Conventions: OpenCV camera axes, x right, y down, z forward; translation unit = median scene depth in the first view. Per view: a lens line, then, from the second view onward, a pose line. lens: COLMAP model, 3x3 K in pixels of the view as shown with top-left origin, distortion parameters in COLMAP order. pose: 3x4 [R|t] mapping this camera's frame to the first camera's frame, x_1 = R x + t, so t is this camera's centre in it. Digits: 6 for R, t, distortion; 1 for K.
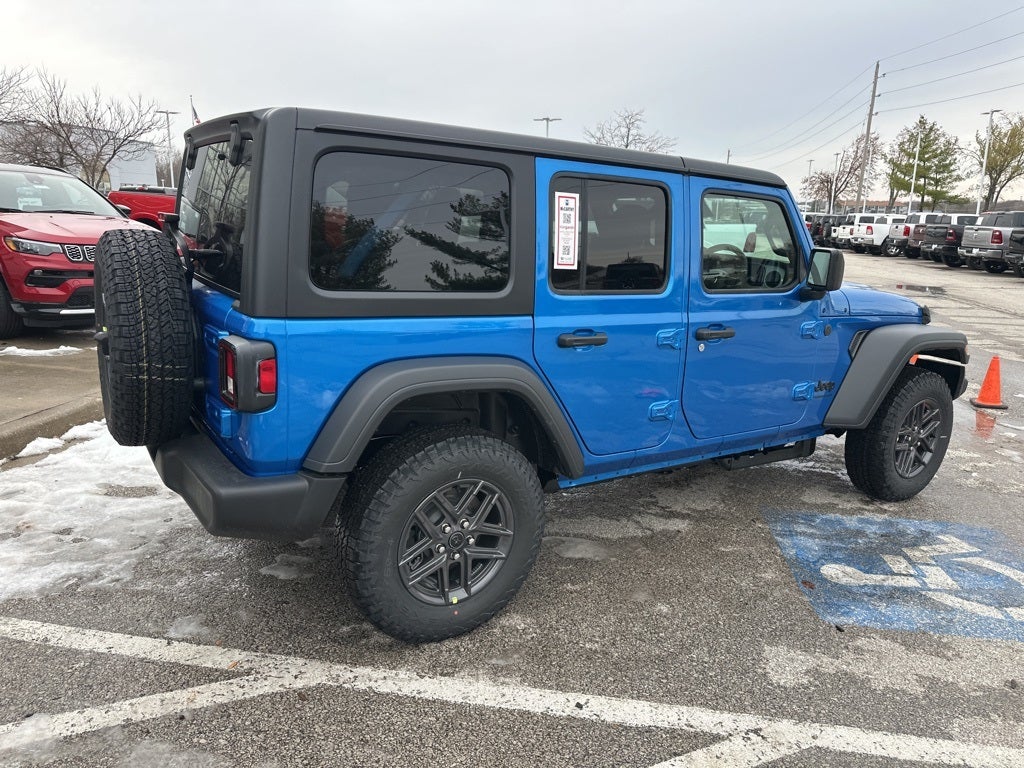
lens RADIAL K [[720.3, 0, 508.6], [0, 720.3, 378.2], [0, 0, 1]] dist [0.036325, -0.043768]
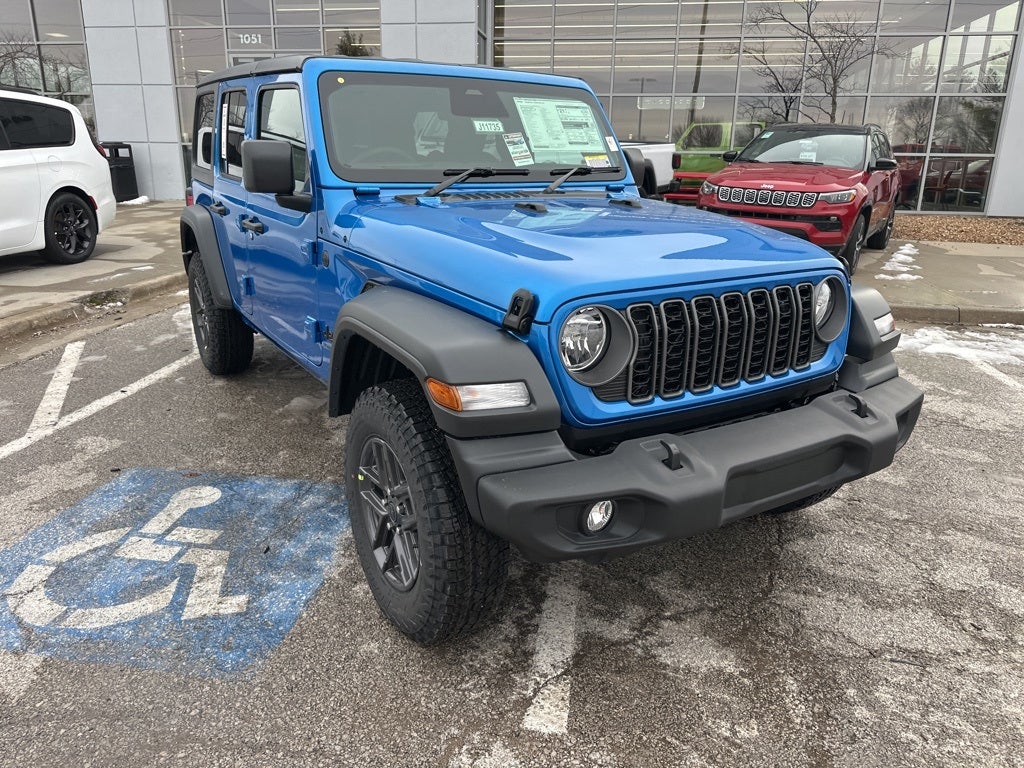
lens RADIAL K [[724.2, 0, 510.7], [0, 724.2, 380.8], [0, 0, 1]] dist [0.025523, -0.034591]
pose [[-0.012423, 0.262366, -0.964888, 1.616785], [-0.244514, 0.934871, 0.257352, -0.253356], [0.969566, 0.239126, 0.052539, 1.603018]]
